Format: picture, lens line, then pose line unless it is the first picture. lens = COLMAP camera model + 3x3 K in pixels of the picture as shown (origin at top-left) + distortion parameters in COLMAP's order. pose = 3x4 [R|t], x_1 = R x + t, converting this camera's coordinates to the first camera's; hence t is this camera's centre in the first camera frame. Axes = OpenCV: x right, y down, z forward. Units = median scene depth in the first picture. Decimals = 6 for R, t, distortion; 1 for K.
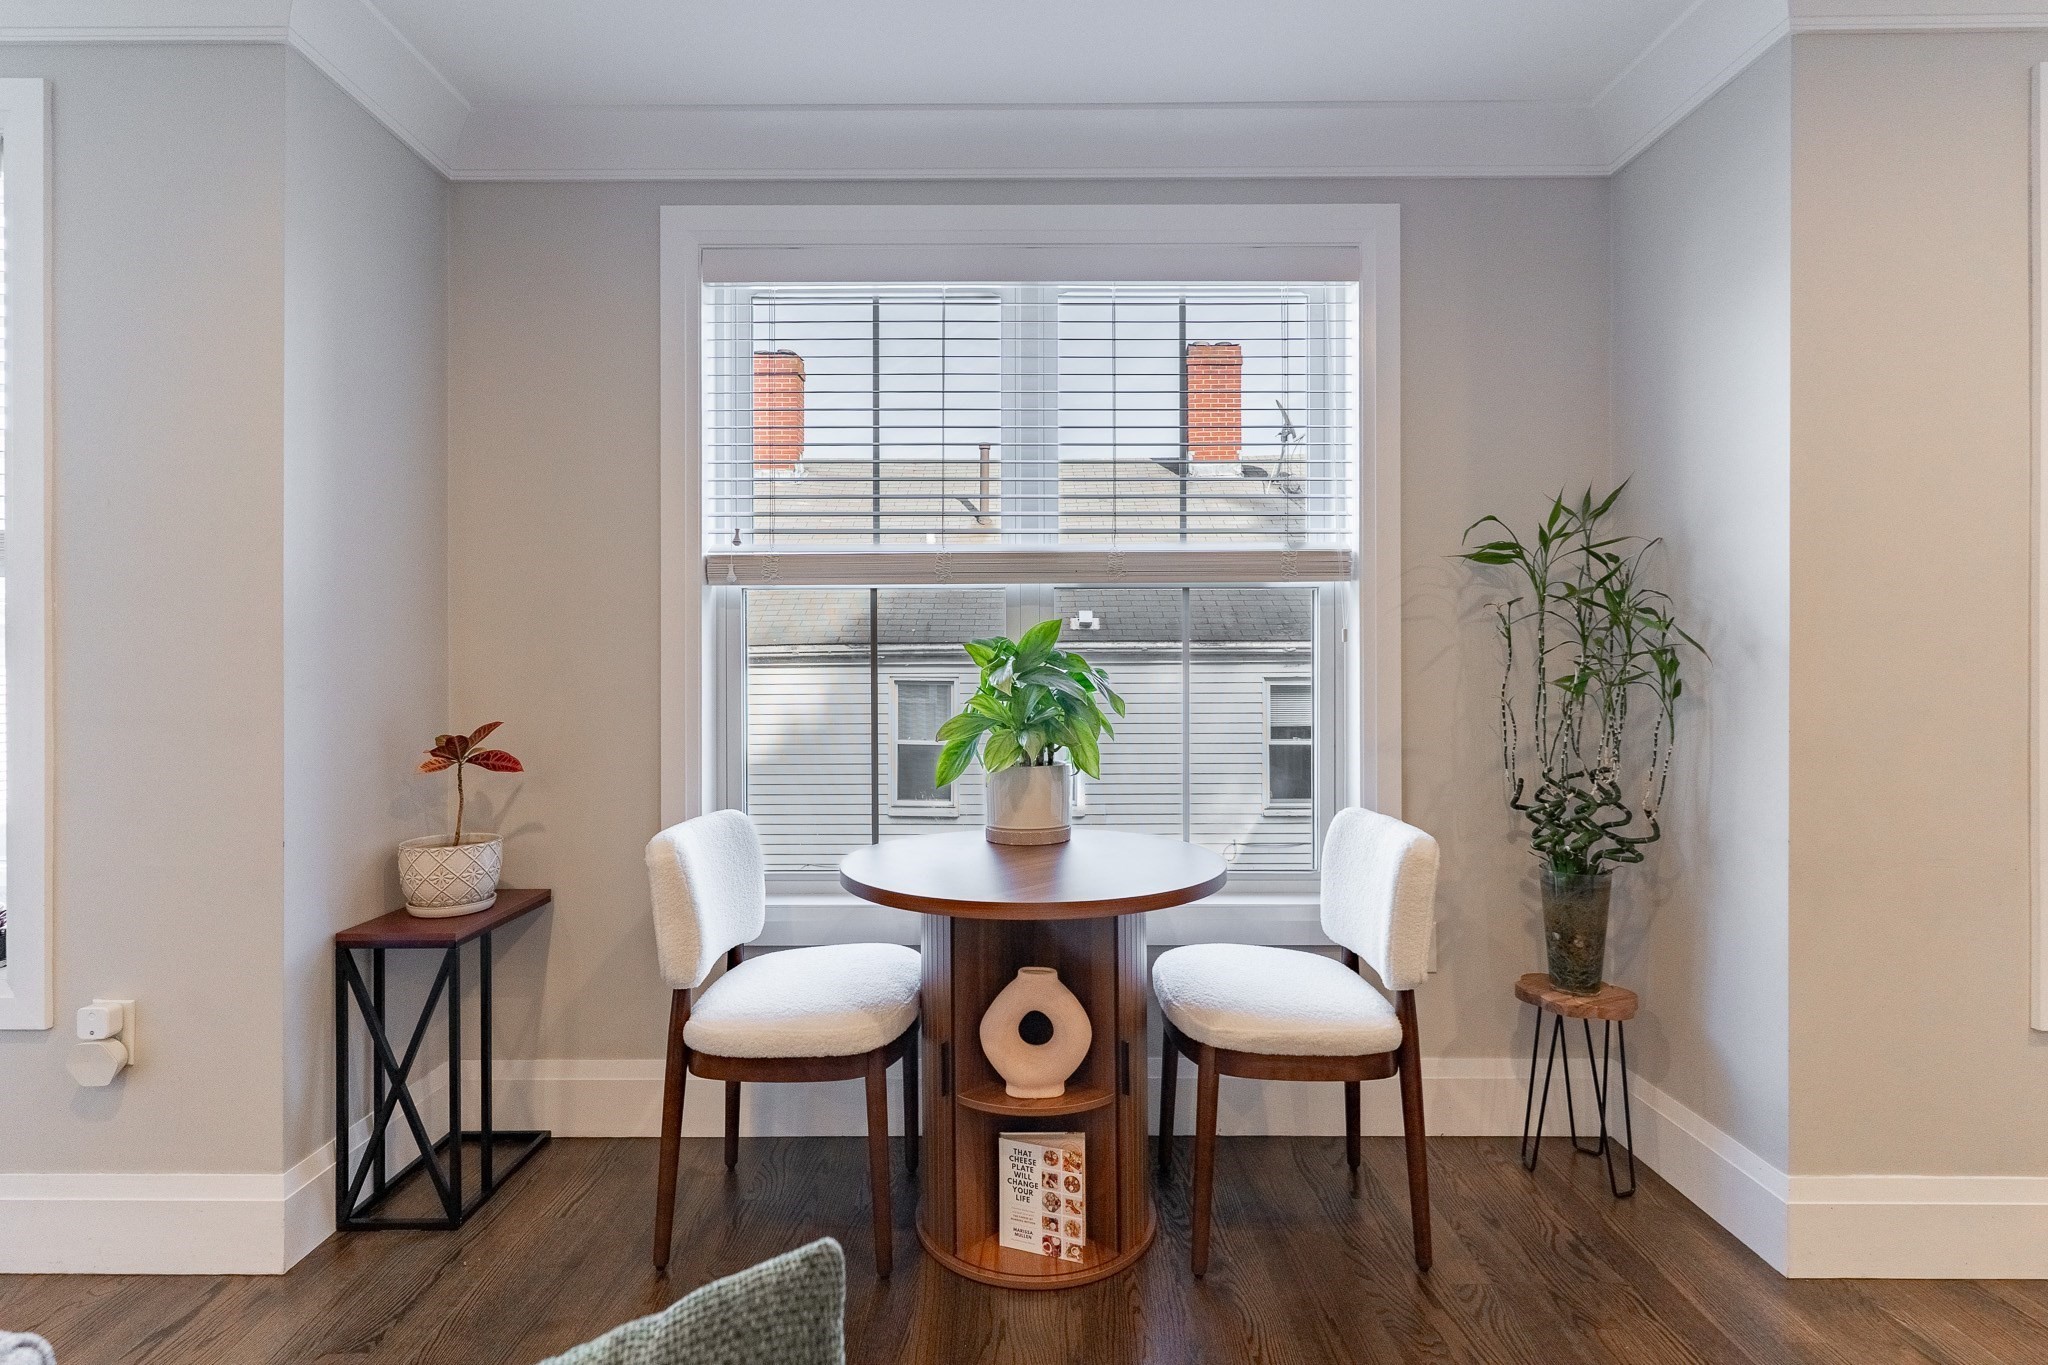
lens RADIAL K [[977.7, 0, 1014.3], [0, 977.7, 660.2], [0, 0, 1]] dist [0.000882, -0.000164]
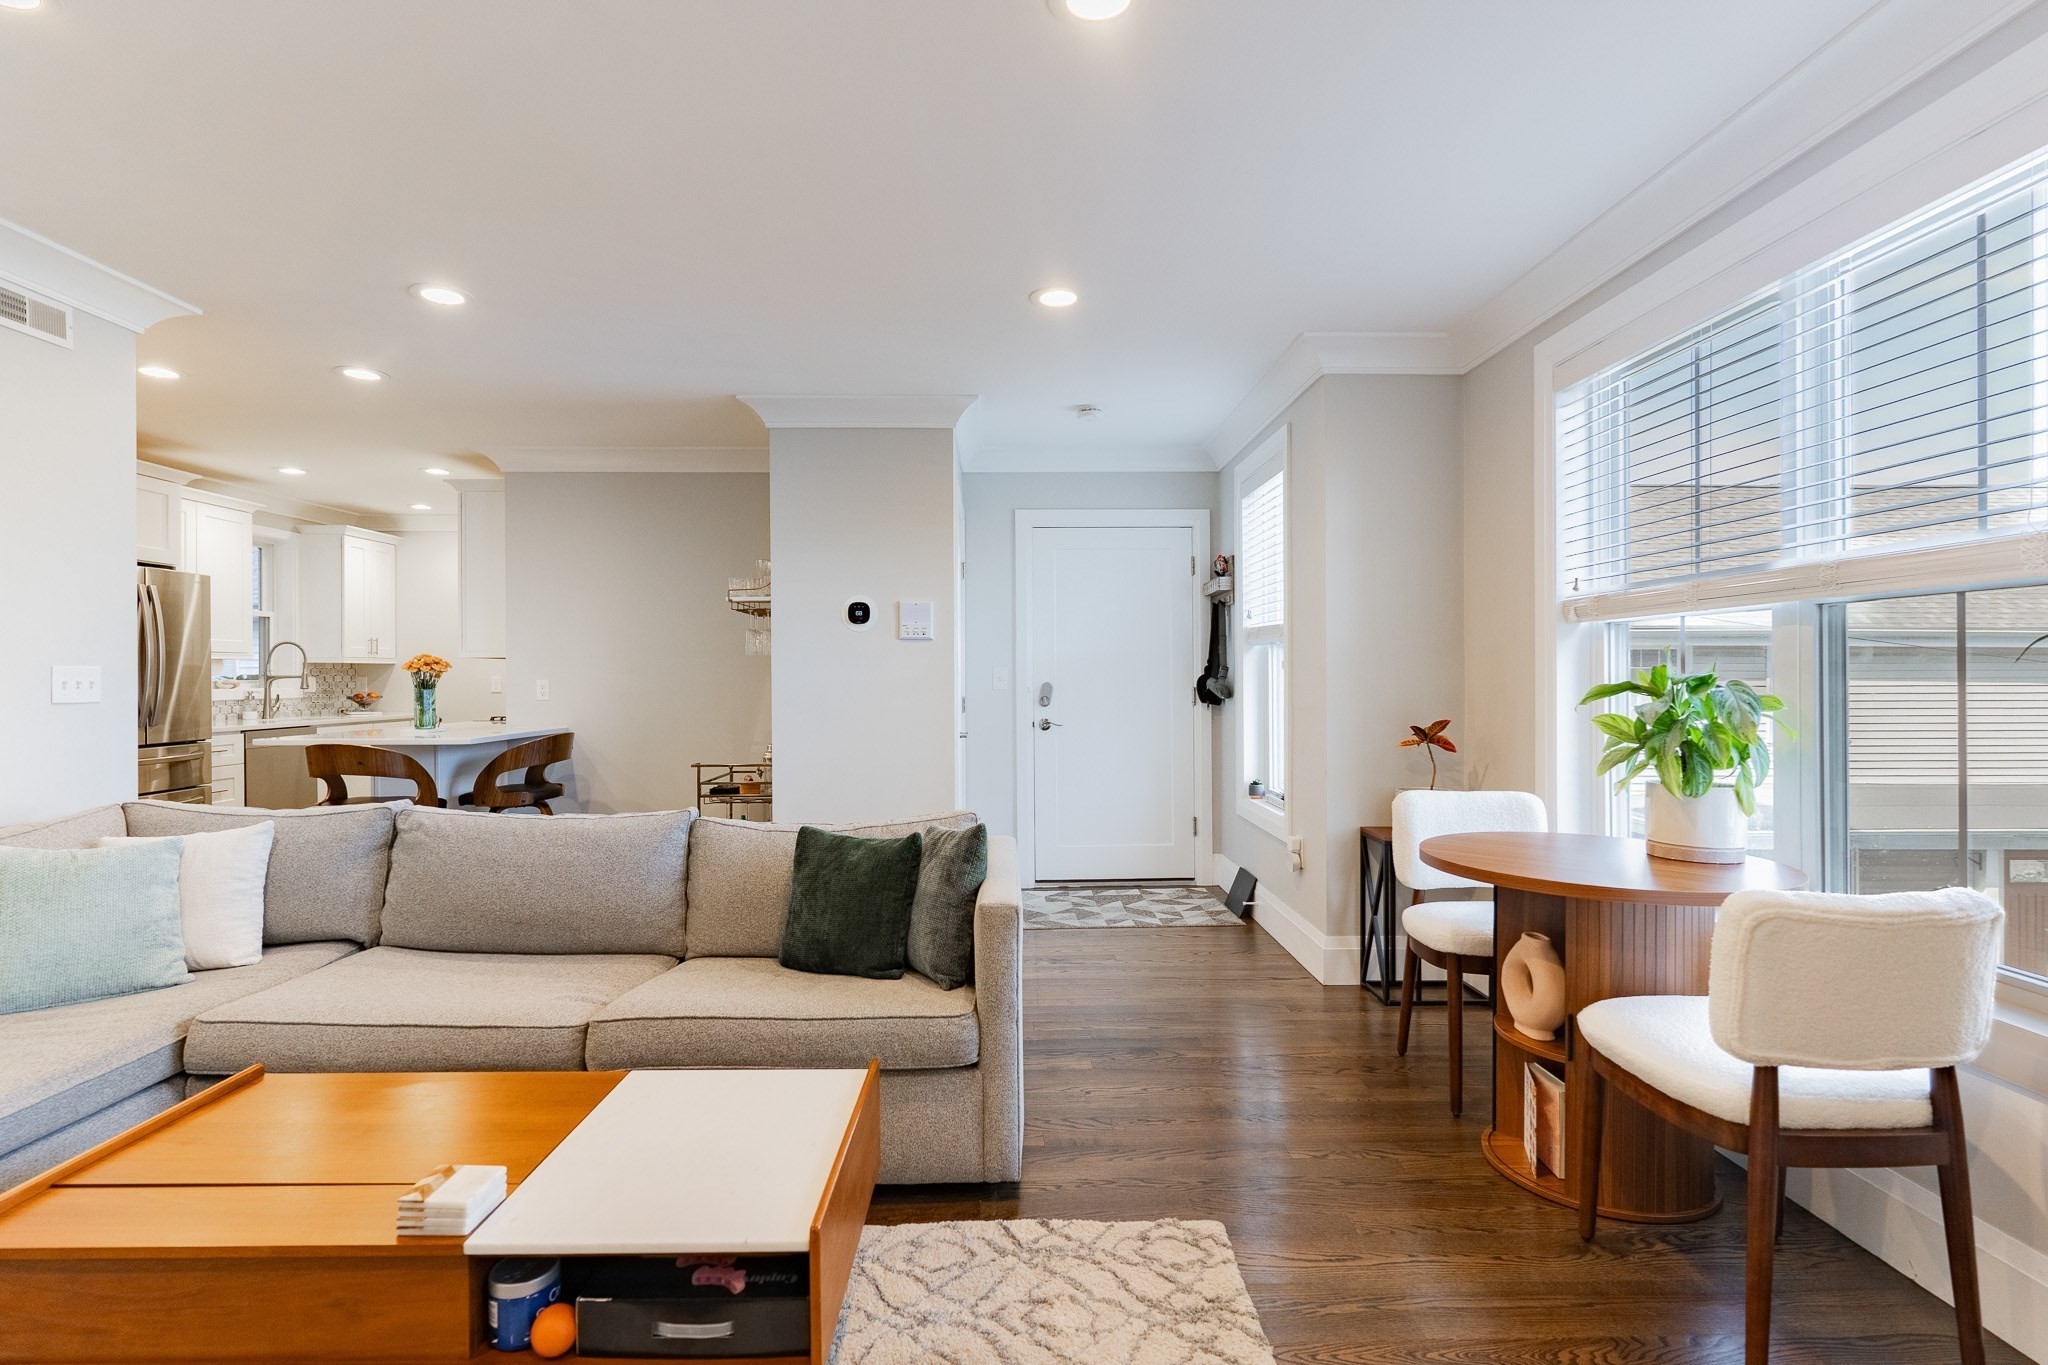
lens RADIAL K [[990.9, 0, 1021.8], [0, 990.9, 678.4], [0, 0, 1]] dist [0.001110, -0.000173]
pose [[0.032048, 0.003818, -0.999479, 1.101379], [0.001361, 0.999992, 0.003864, -0.011757], [0.999485, -0.001484, 0.032042, 0.272045]]
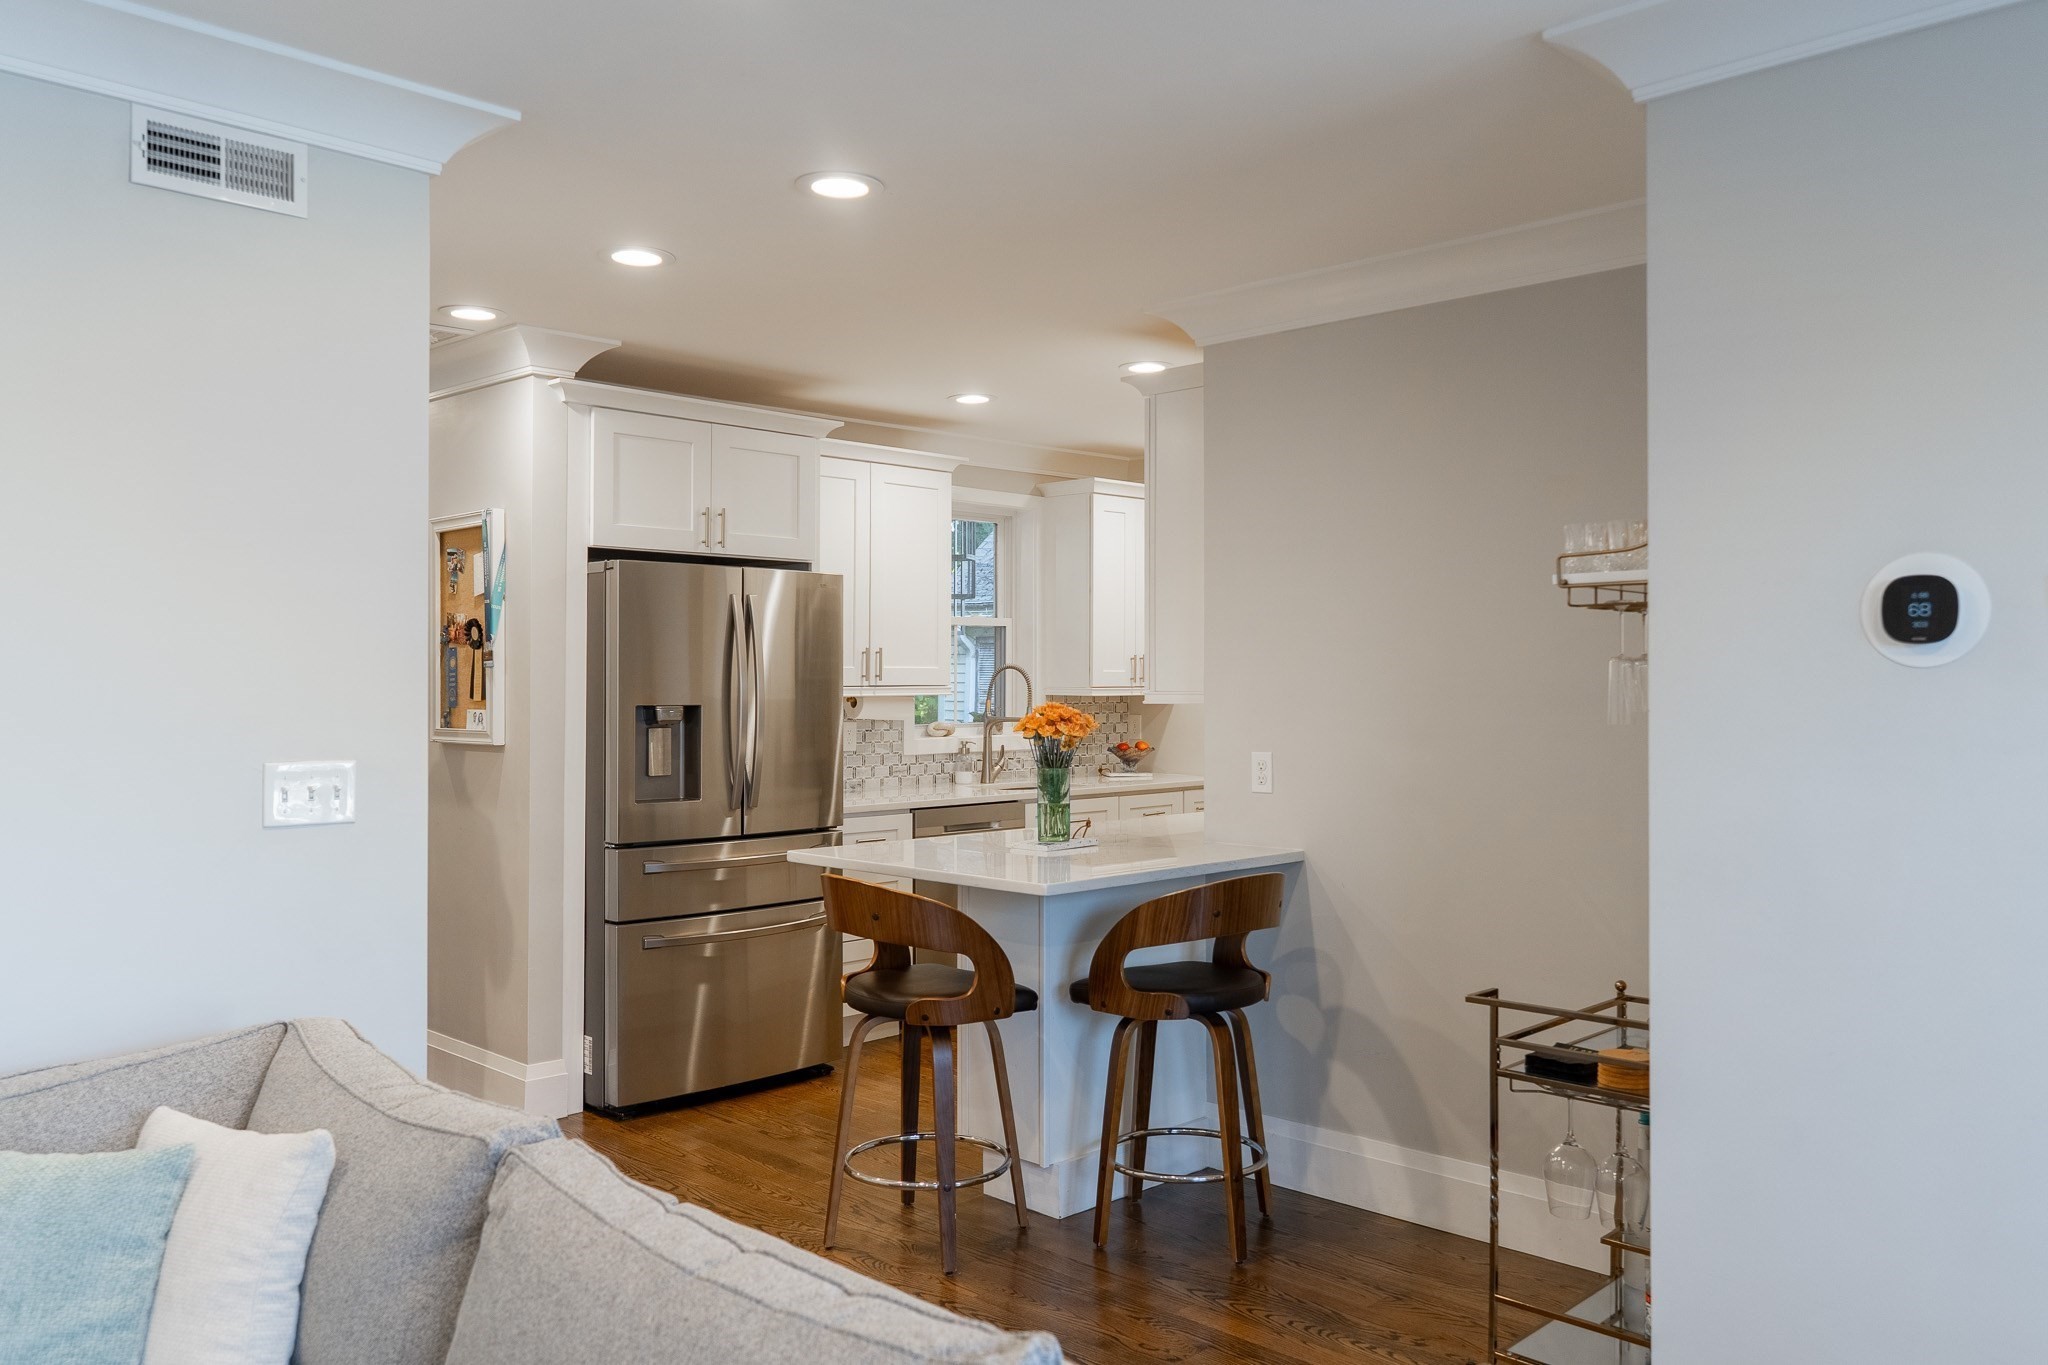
lens RADIAL K [[1557.6, 0, 1024.0], [0, 1557.6, 682.5], [0, 0, 1]] dist [-0.000264, 0.000319]
pose [[-0.694656, 0.002056, -0.719339, 0.161821], [-0.001295, 0.999991, 0.004108, -0.097079], [0.719341, 0.003785, -0.694647, 0.289973]]
